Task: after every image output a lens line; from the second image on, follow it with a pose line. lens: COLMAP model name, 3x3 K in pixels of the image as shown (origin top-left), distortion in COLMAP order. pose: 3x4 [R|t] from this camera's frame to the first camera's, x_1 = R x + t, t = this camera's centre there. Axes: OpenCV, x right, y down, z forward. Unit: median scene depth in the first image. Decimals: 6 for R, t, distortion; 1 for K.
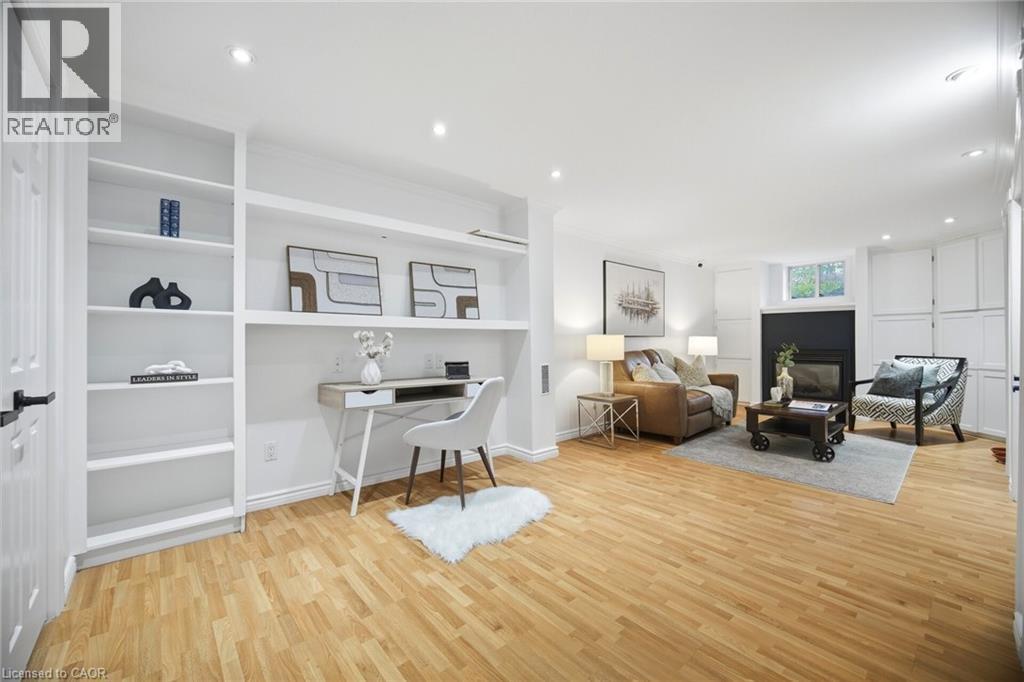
lens RADIAL K [[406.9, 0, 507.1], [0, 406.9, 340.2], [0, 0, 1]] dist [-0.002500, 0.000004]
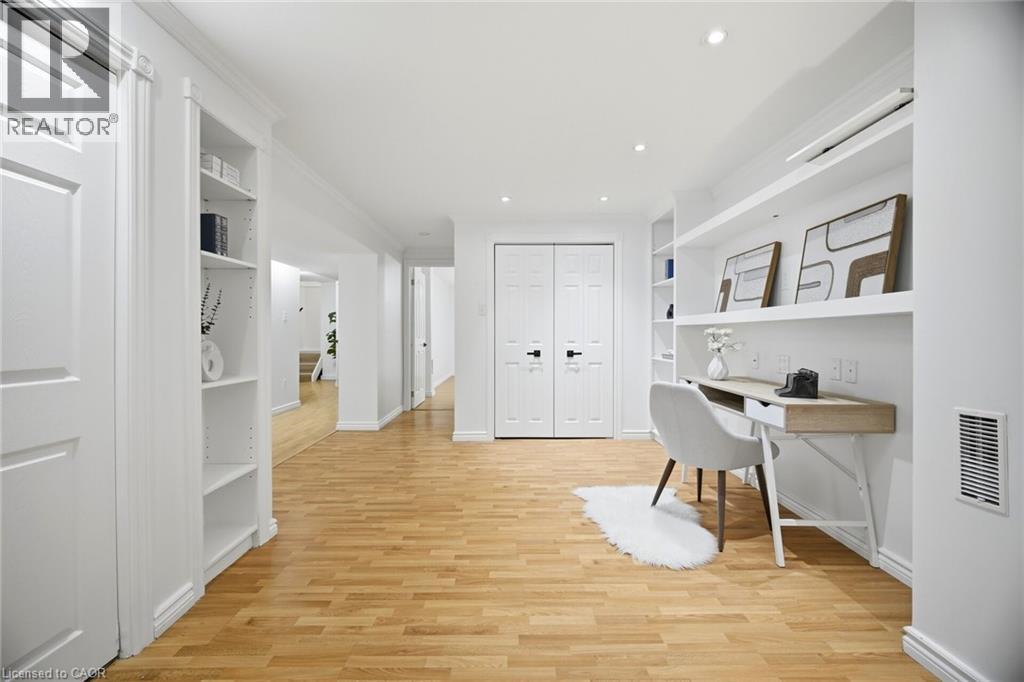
lens RADIAL K [[412.1, 0, 505.8], [0, 412.1, 338.6], [0, 0, 1]] dist [-0.007025, -0.000024]
pose [[-0.652238, 0.004848, -0.757998, 0.881677], [-0.002254, 0.999963, 0.008335, -0.002519], [0.758011, 0.007145, -0.652203, 1.386543]]
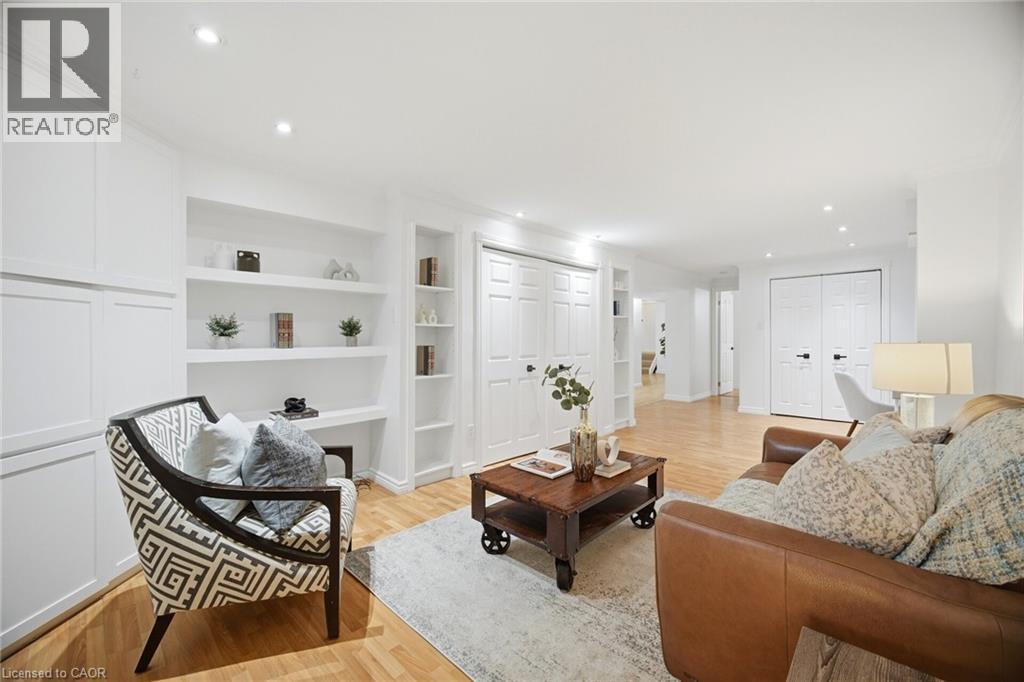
lens RADIAL K [[412.1, 0, 505.8], [0, 412.1, 338.6], [0, 0, 1]] dist [-0.007025, -0.000024]
pose [[-0.996377, 0.002213, -0.085013, 1.413319], [0.001938, 0.999993, 0.003322, -0.037551], [0.085020, 0.003145, -0.996374, 2.570228]]
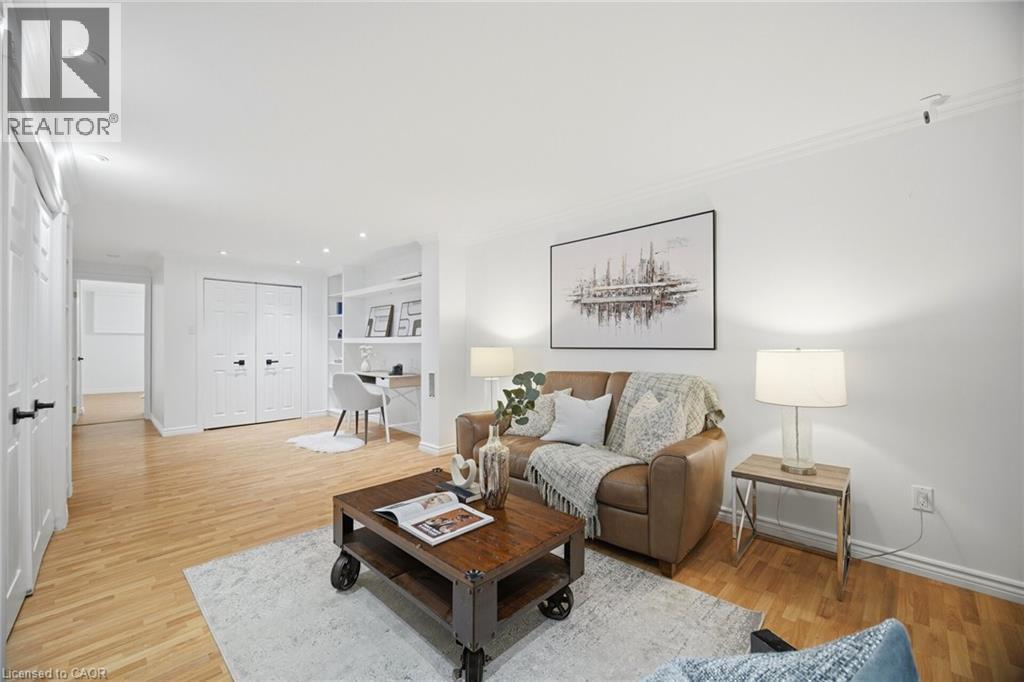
lens RADIAL K [[412.1, 0, 505.8], [0, 412.1, 338.6], [0, 0, 1]] dist [-0.007025, -0.000024]
pose [[0.073864, -0.012720, -0.997187, 1.929840], [-0.000859, 0.999917, -0.012819, -0.033504], [0.997268, 0.001804, 0.073847, 1.683761]]
